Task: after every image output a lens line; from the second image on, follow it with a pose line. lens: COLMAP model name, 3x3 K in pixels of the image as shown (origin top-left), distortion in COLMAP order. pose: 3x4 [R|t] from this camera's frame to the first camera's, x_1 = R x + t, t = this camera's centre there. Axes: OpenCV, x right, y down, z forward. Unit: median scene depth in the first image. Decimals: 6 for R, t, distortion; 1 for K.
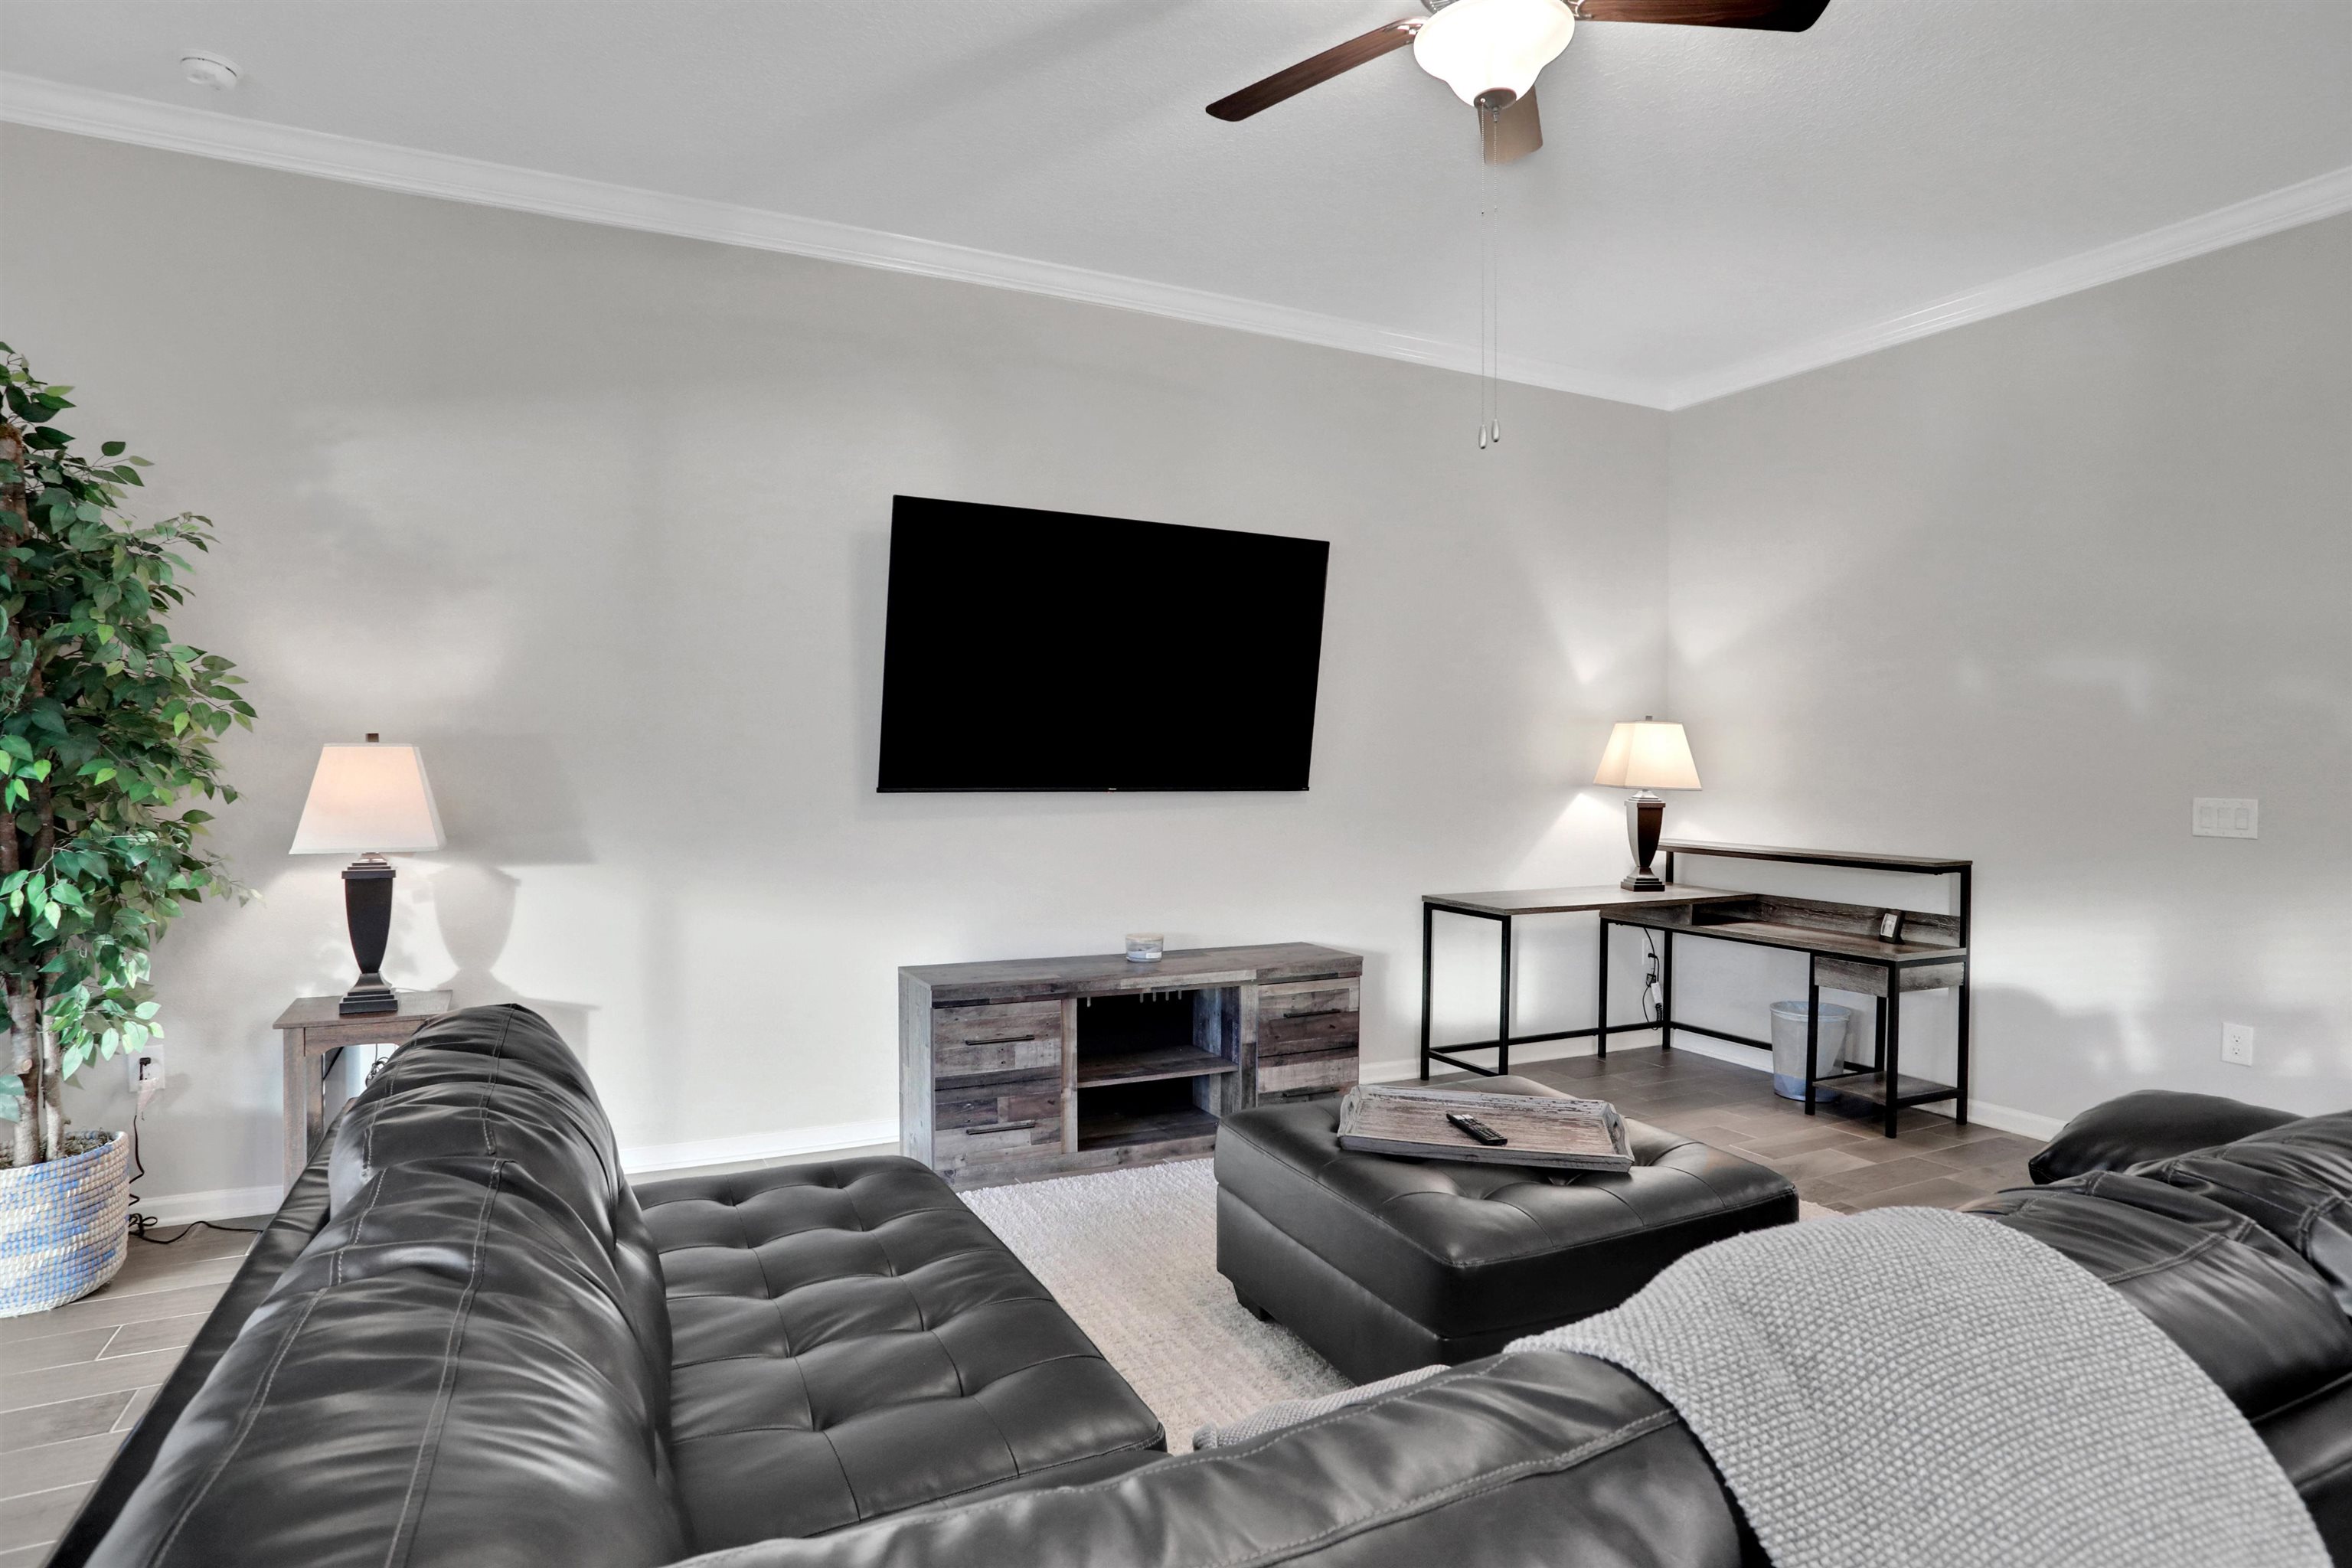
lens RADIAL K [[1144.5, 0, 1175.8], [0, 1144.5, 778.0], [0, 0, 1]] dist [-0.003804, -0.000721]
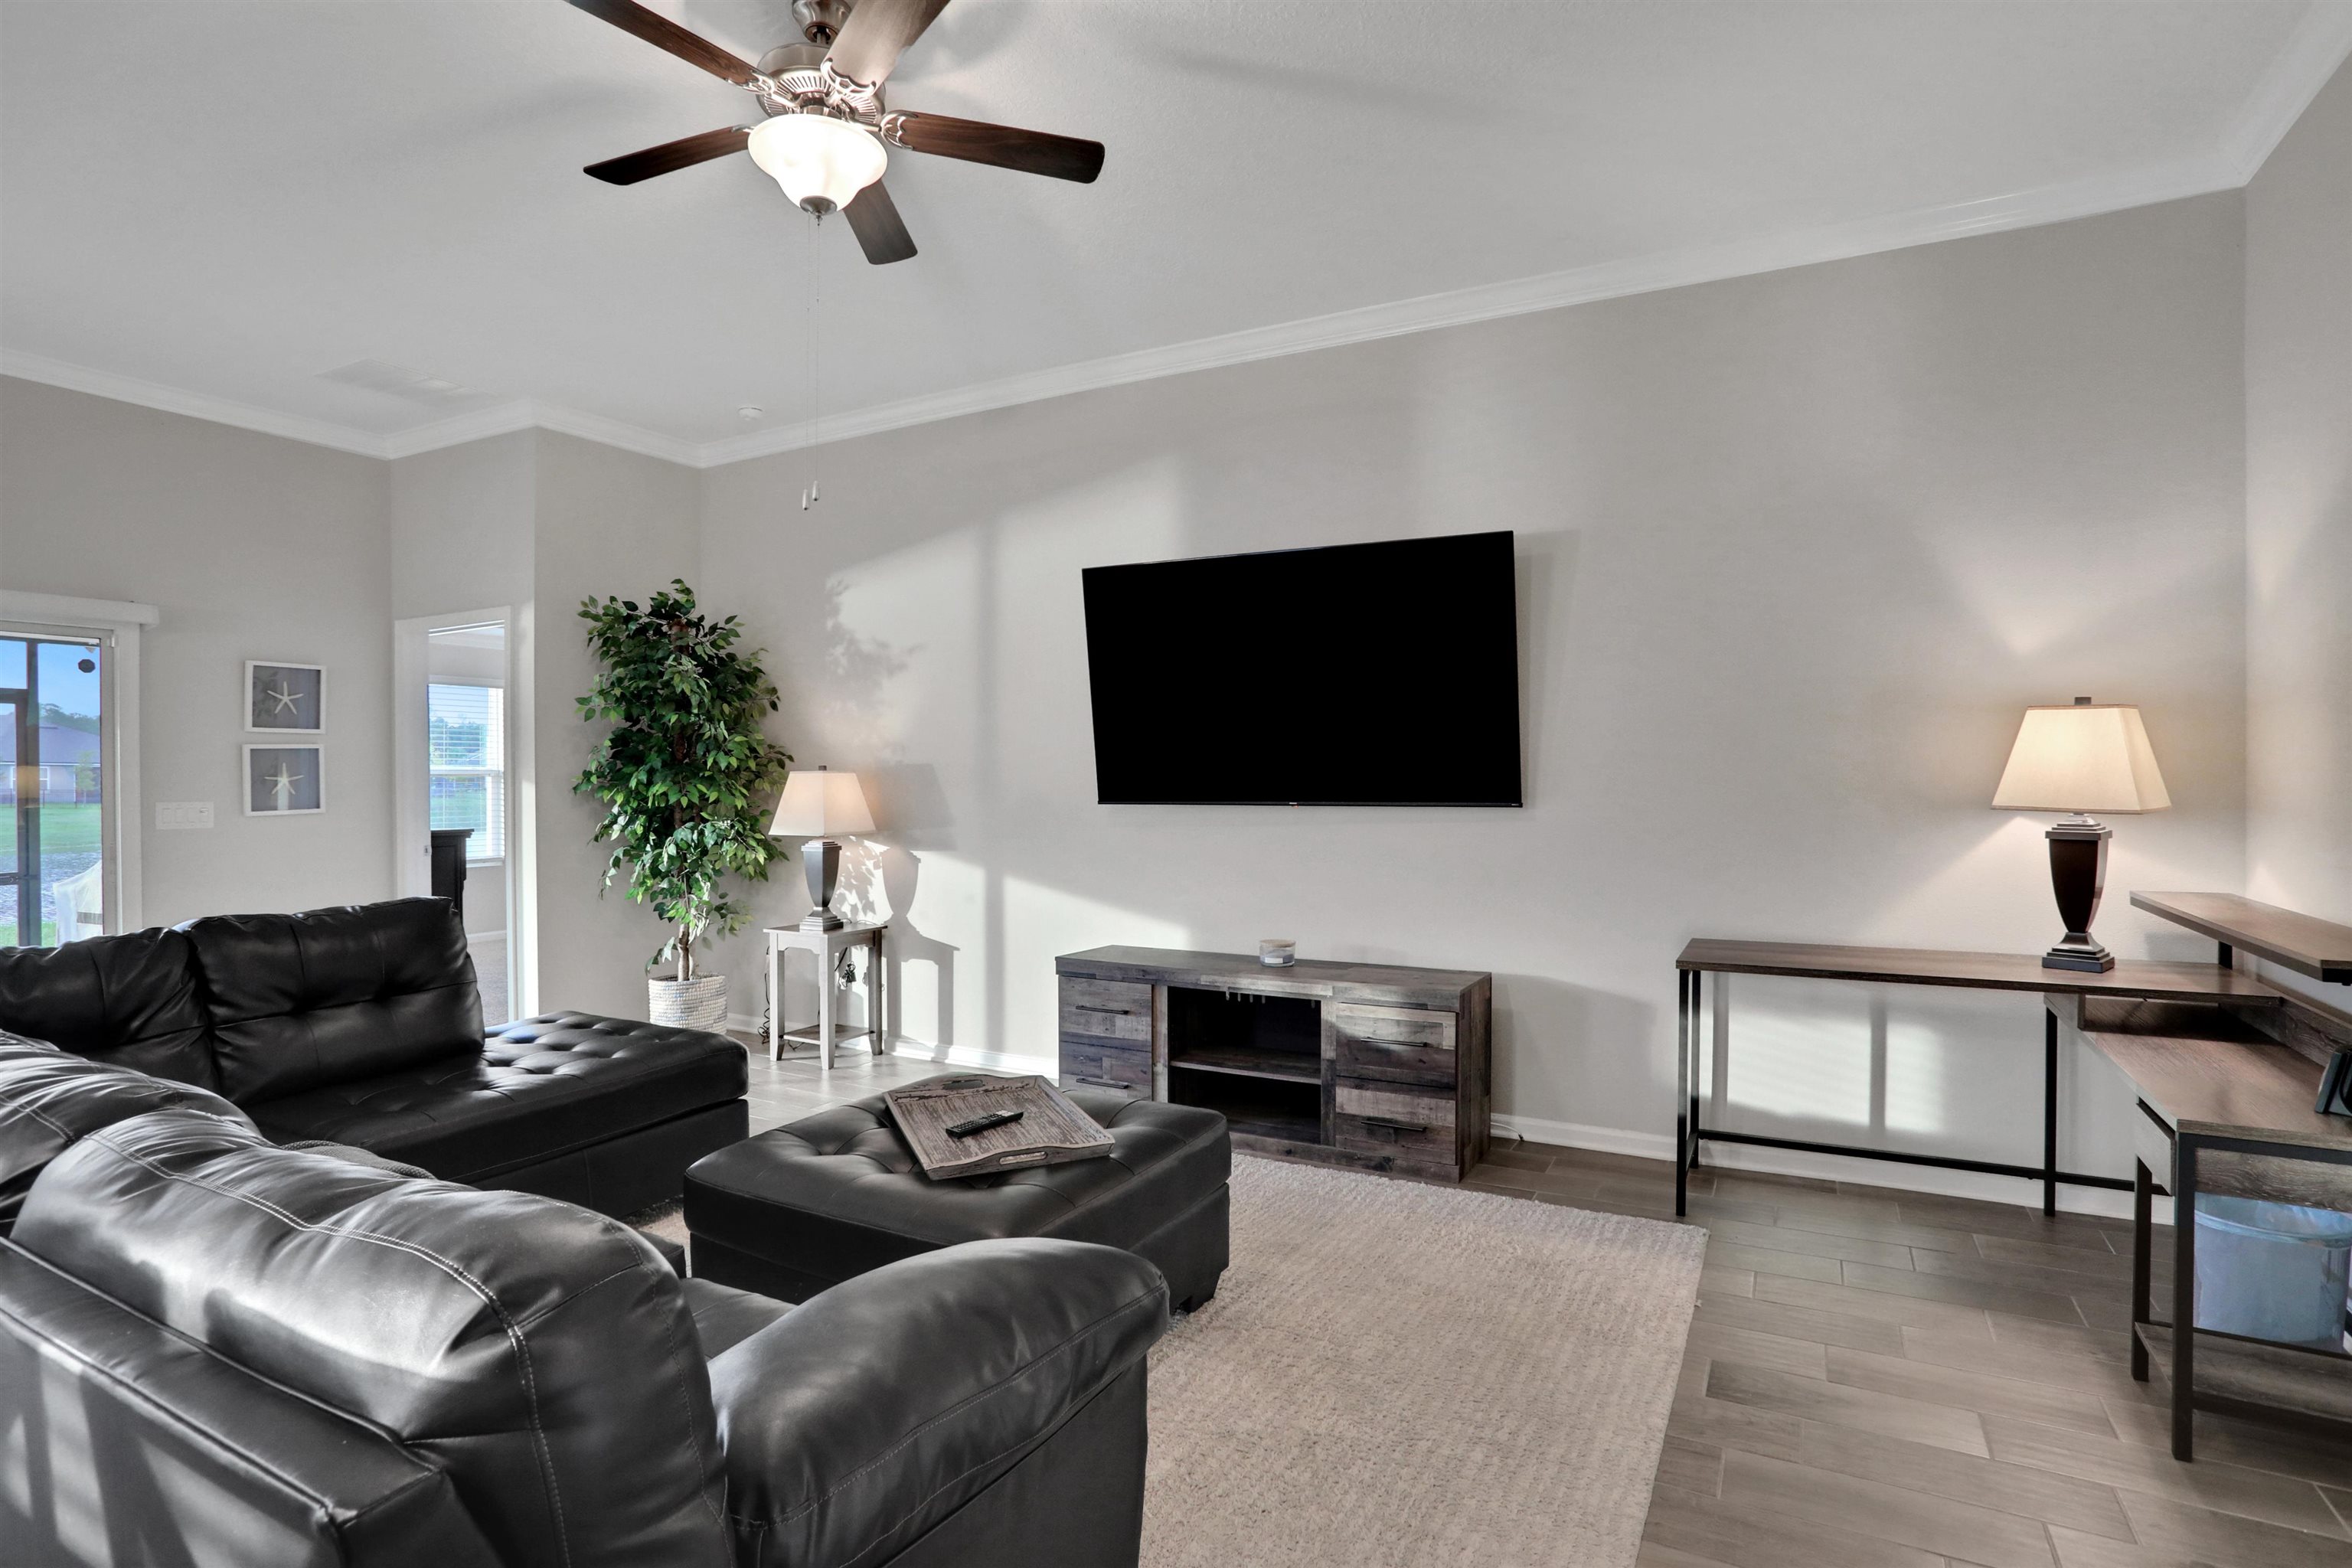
lens RADIAL K [[1090.6, 0, 1176.0], [0, 1090.6, 784.0], [0, 0, 1]] dist [-0.019564, 0.000839]
pose [[0.651246, -0.003320, -0.758860, 0.709579], [-0.001200, 0.999985, -0.005405, -0.002692], [0.758866, 0.004430, 0.651232, 0.286027]]
